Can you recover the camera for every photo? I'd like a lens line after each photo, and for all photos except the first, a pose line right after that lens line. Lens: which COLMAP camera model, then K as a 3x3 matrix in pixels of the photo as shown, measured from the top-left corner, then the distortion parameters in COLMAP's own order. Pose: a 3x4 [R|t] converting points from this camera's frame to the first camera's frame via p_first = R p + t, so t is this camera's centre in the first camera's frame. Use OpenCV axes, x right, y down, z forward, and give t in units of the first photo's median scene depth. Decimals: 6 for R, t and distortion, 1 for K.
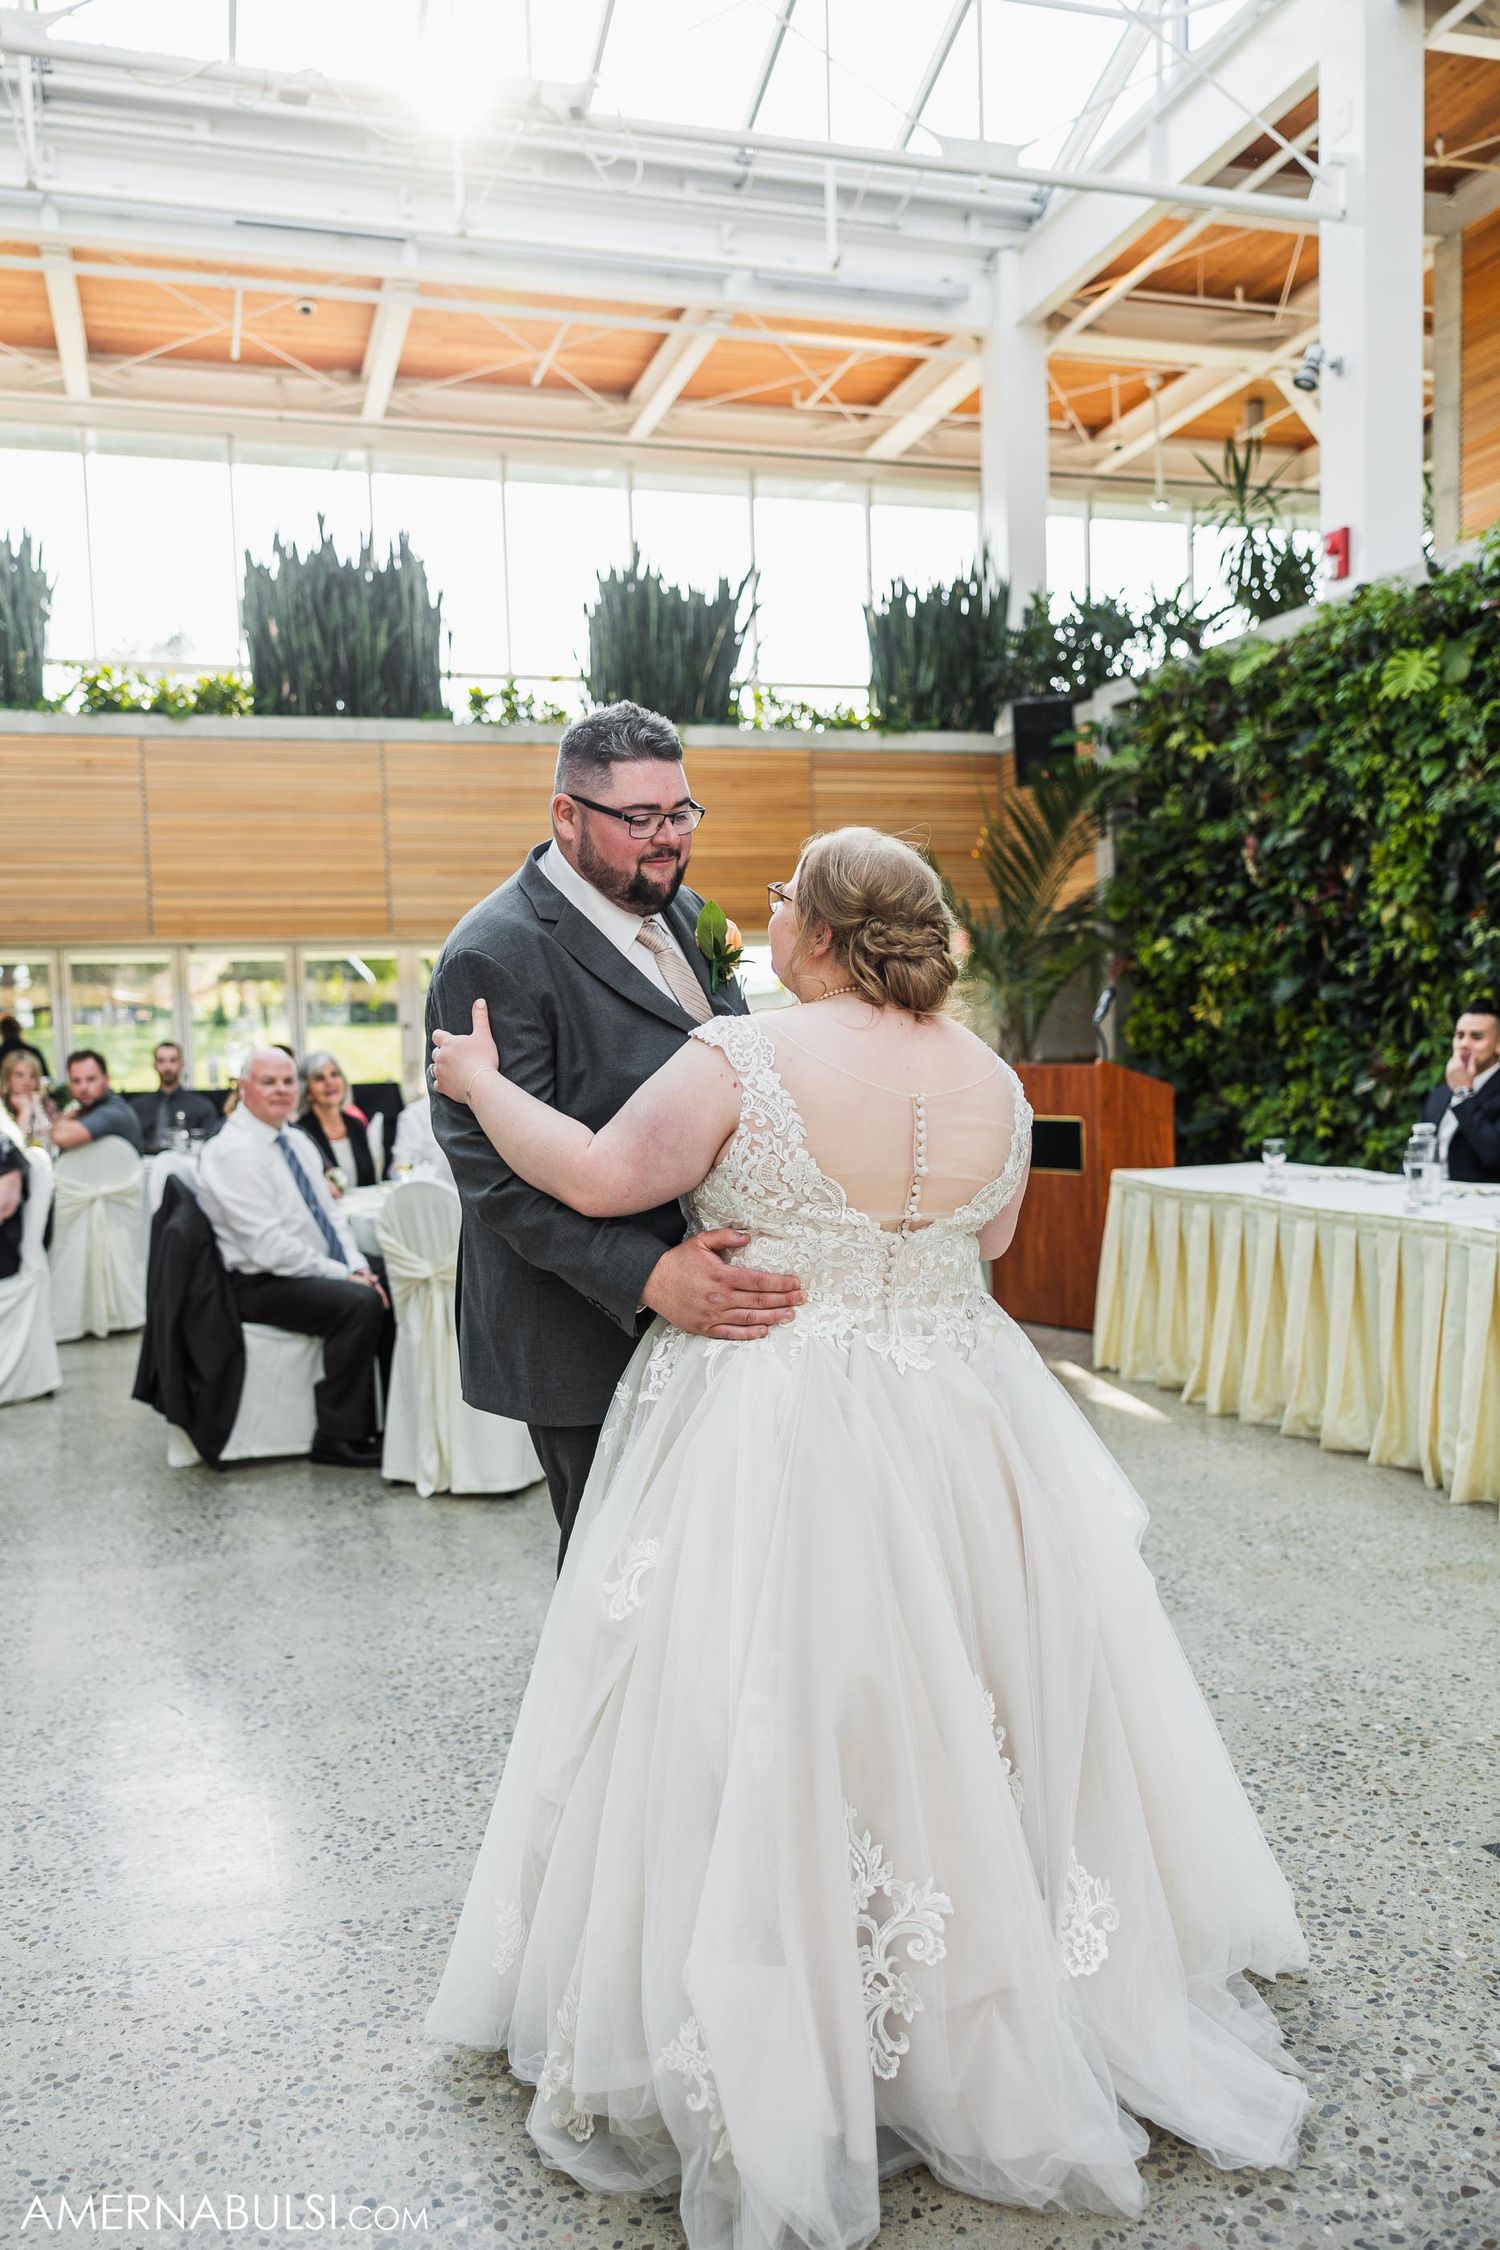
lens RADIAL K [[1750.5, 0, 738.0], [0, 1750.5, 1140.9], [0, 0, 1]] dist [0.008262, -0.004053]
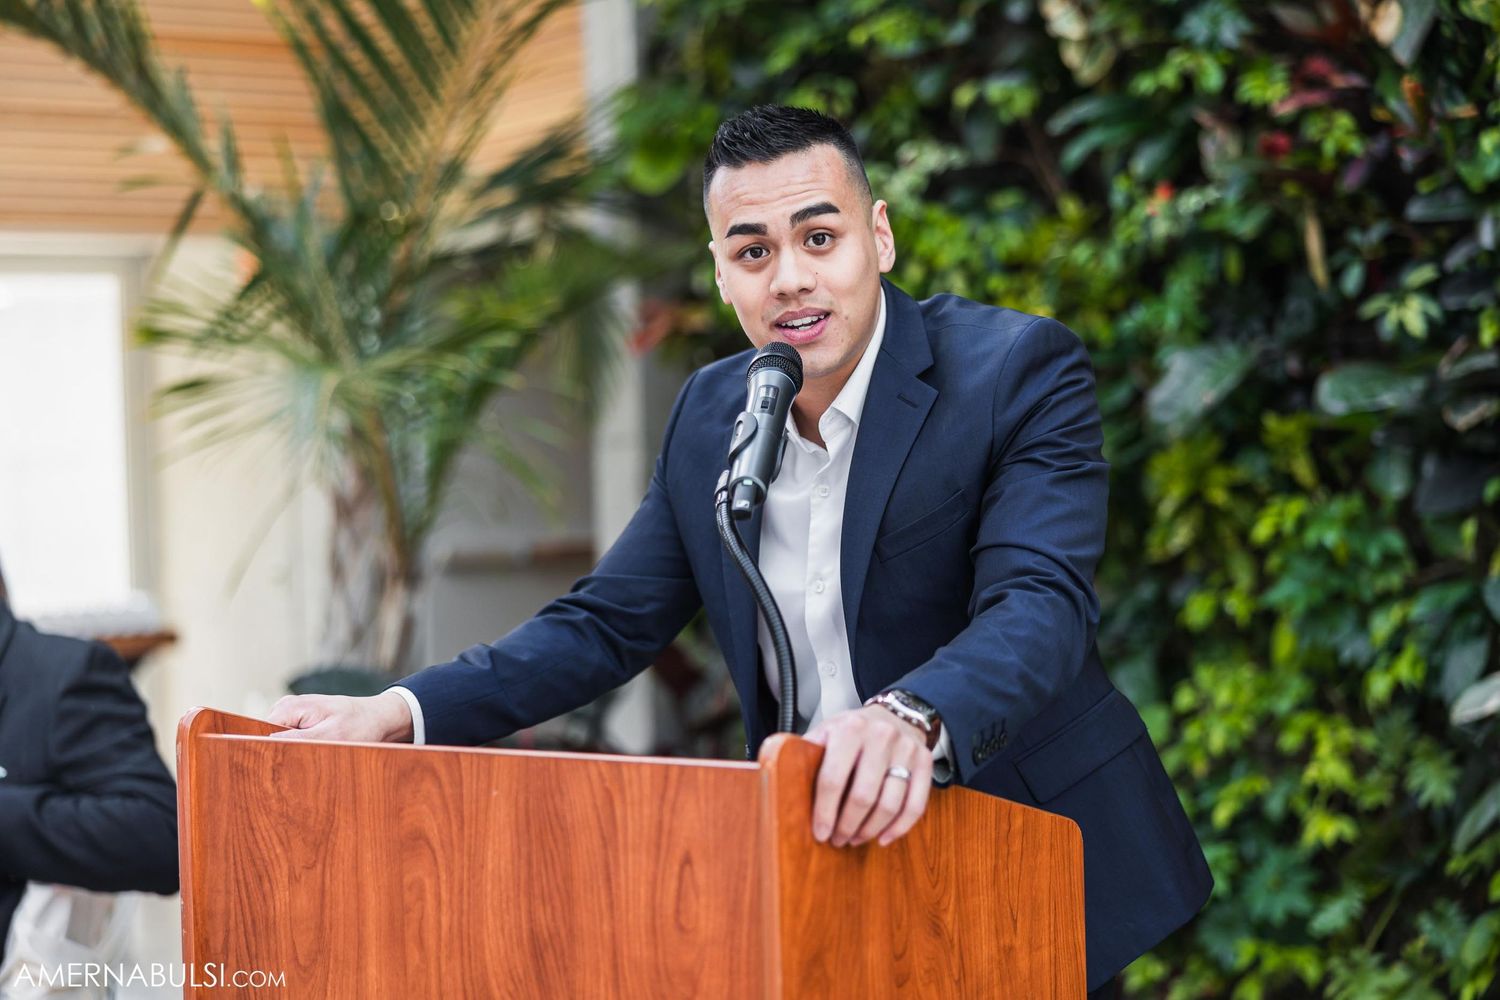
lens RADIAL K [[2672.7, 0, 737.1], [0, 2672.7, 508.3], [0, 0, 1]] dist [-0.000934, 0.000000]
pose [[0.961516, -0.001914, 0.274741, 0.076067], [0.015063, 0.998839, -0.045759, -0.033321], [-0.274335, 0.048137, 0.960429, 0.438004]]
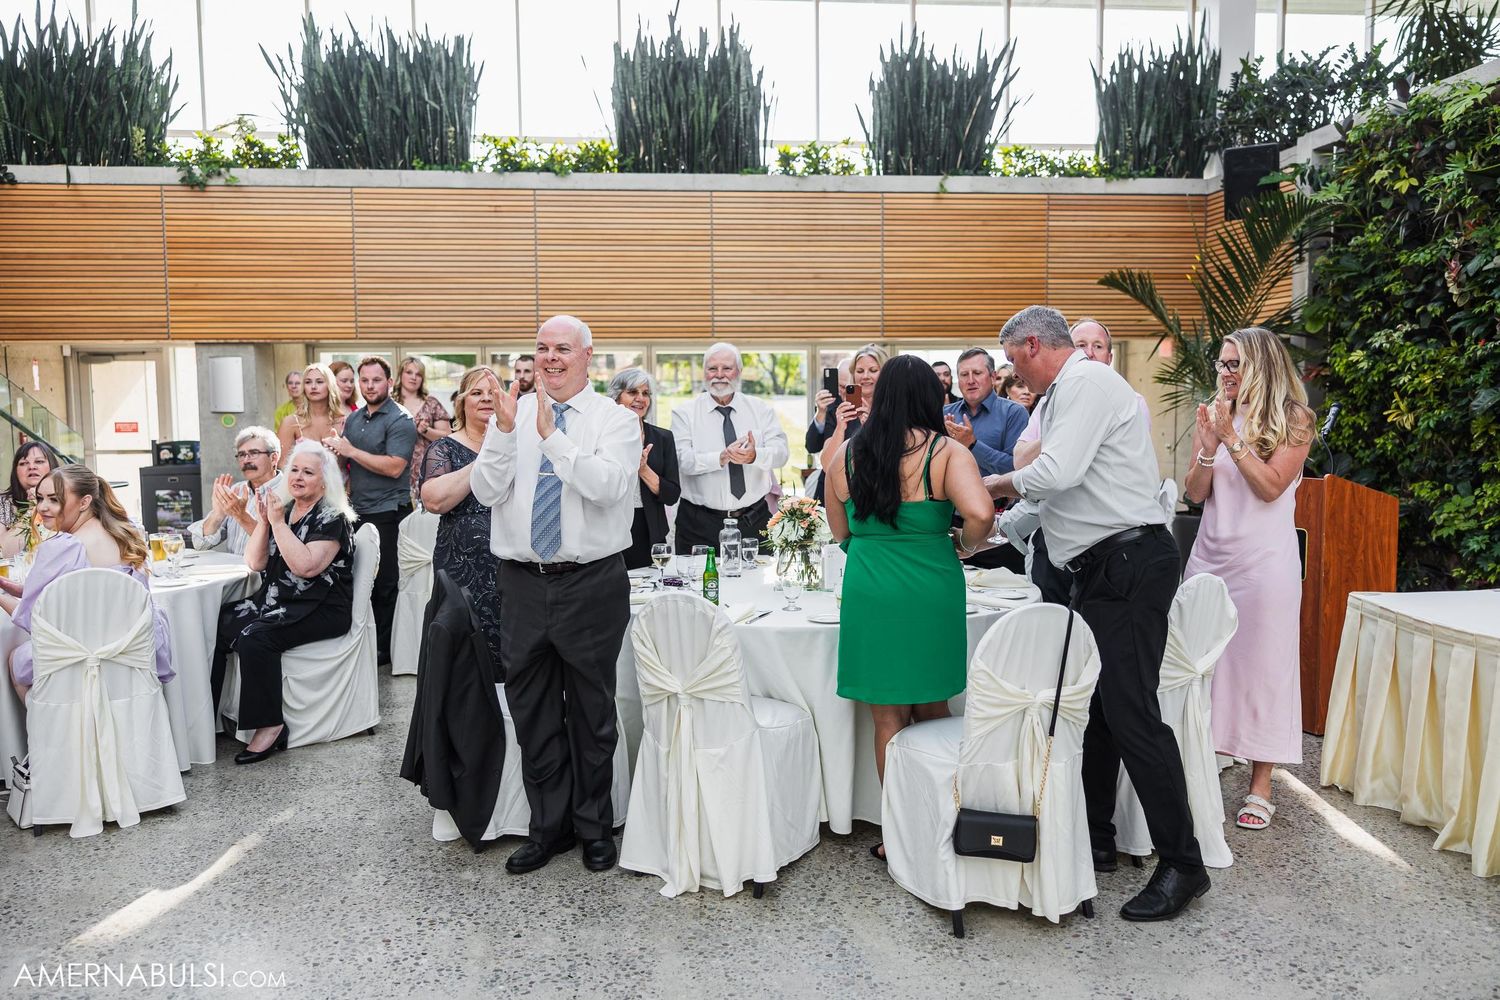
lens RADIAL K [[1167.0, 0, 752.3], [0, 1167.0, 506.1], [0, 0, 1]] dist [0.008262, -0.004053]
pose [[0.981238, 0.036840, -0.189249, 0.000630], [-0.030979, 0.998947, 0.033836, -0.023779], [0.190296, -0.027339, 0.981346, 0.148126]]
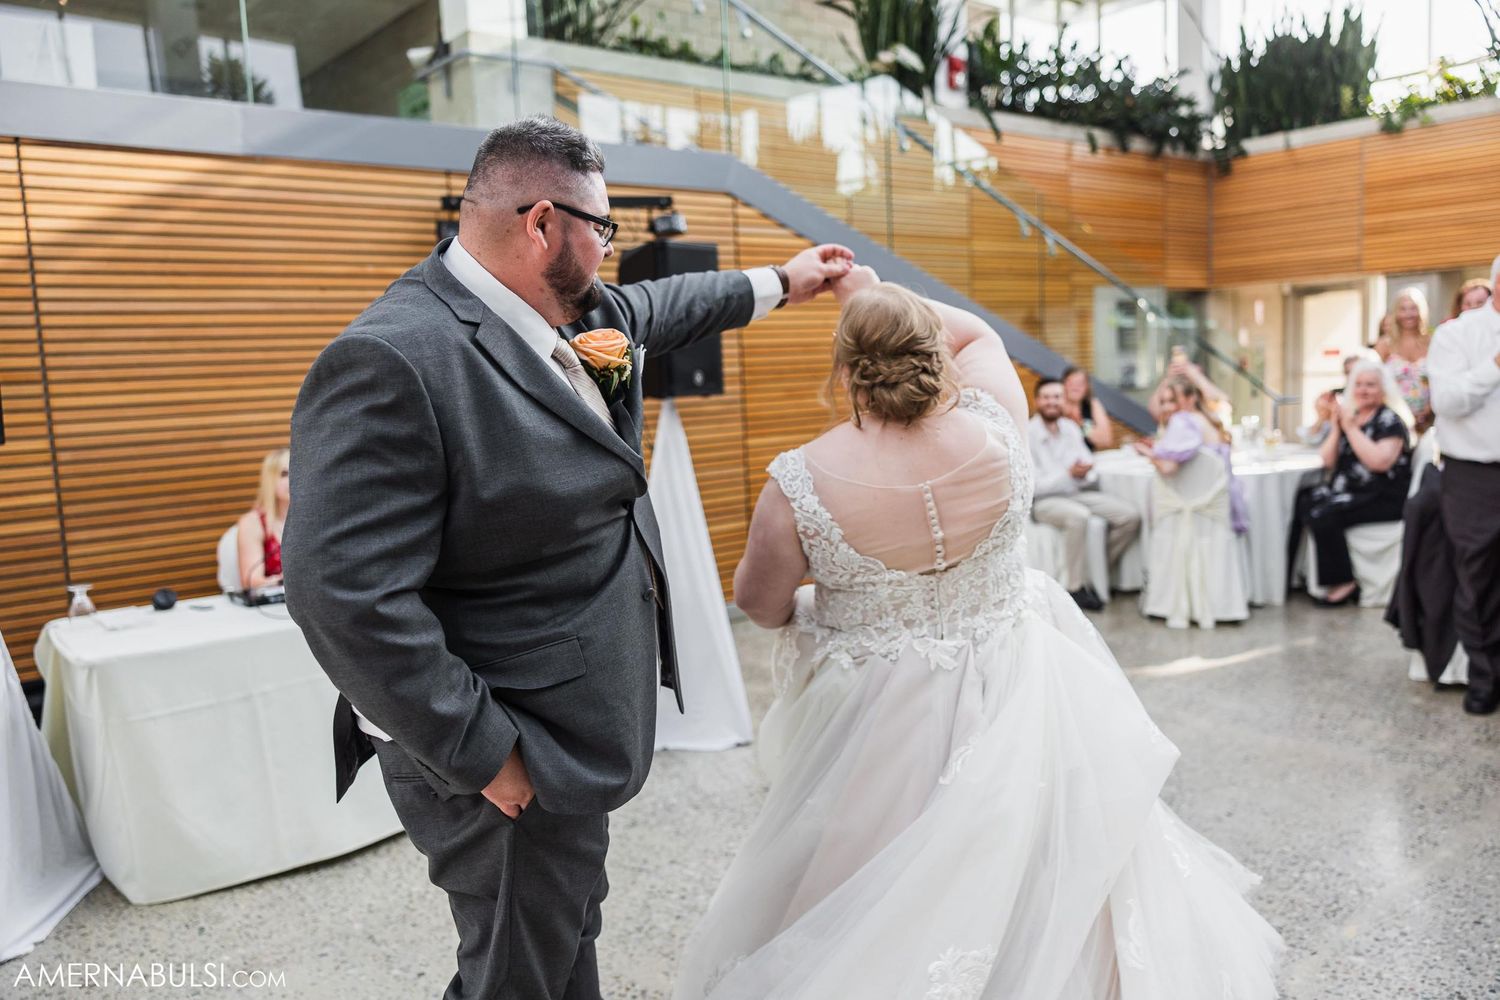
lens RADIAL K [[1167.0, 0, 769.7], [0, 1167.0, 488.4], [0, 0, 1]] dist [0.008262, -0.004053]
pose [[0.379981, 0.113583, -0.917994, 0.138924], [-0.028036, 0.993391, 0.111307, -0.021058], [0.924570, -0.016558, 0.380653, 0.088378]]
